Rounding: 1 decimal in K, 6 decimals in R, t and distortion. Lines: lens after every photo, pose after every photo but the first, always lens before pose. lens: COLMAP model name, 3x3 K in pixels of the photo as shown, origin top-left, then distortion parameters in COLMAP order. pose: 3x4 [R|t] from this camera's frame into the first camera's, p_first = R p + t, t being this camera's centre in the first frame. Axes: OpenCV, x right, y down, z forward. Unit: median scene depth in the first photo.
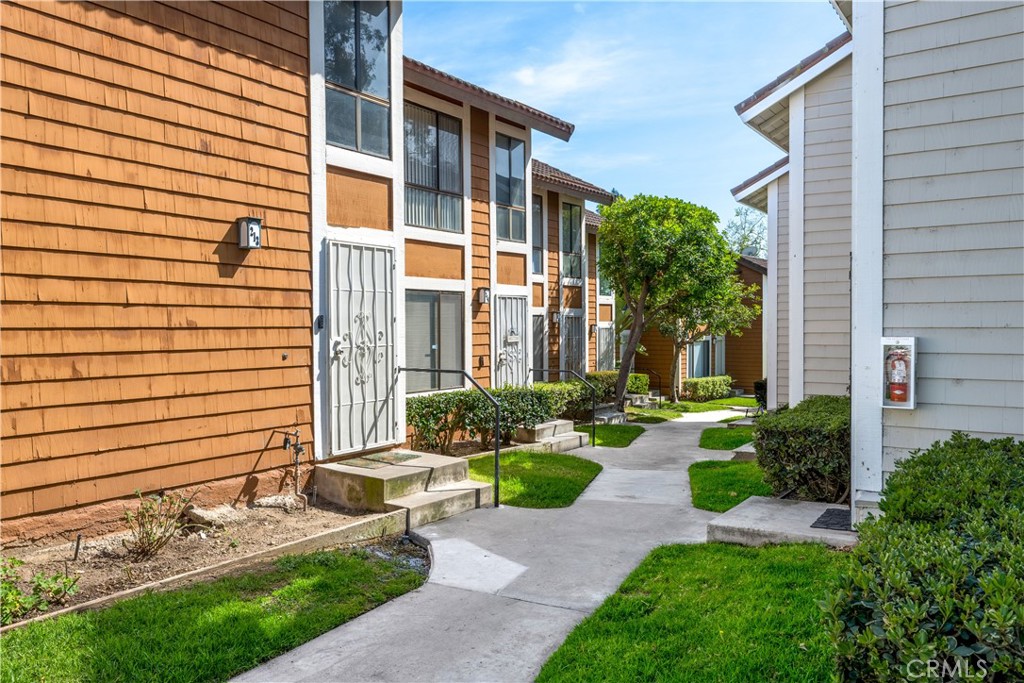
lens RADIAL K [[763.5, 0, 512.4], [0, 763.5, 340.6], [0, 0, 1]] dist [0.000839, 0.000065]
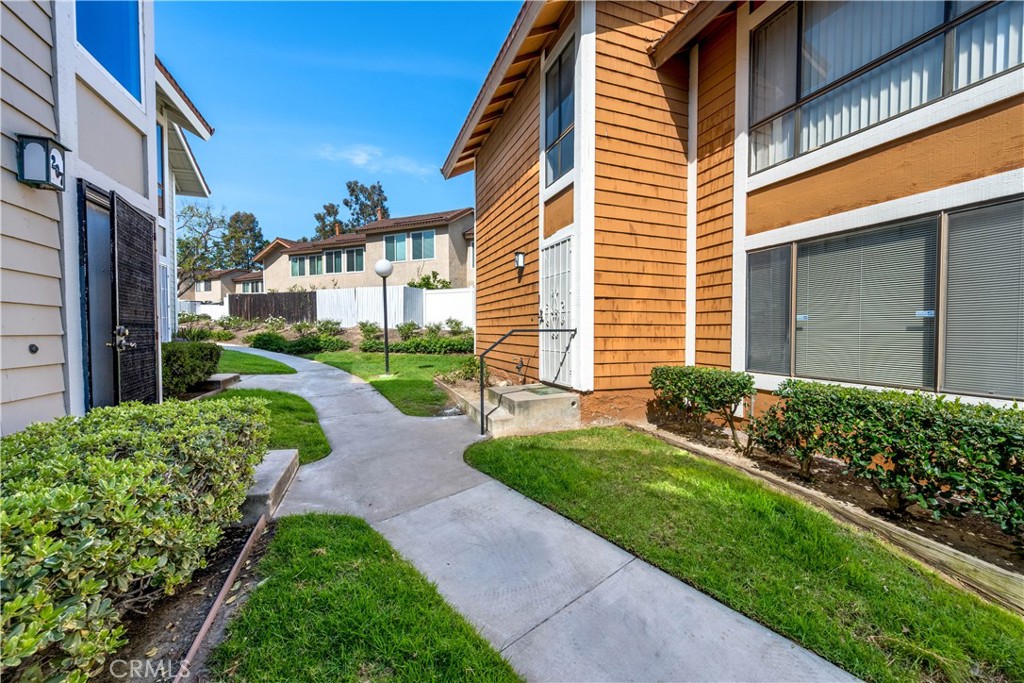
lens RADIAL K [[405.1, 0, 513.5], [0, 405.1, 340.8], [0, 0, 1]] dist [-0.000970, -0.000046]
pose [[-0.583822, 0.017343, -0.811696, 0.520924], [-0.016054, 0.999330, 0.032899, 0.040576], [0.811723, 0.032238, -0.583153, 1.501412]]
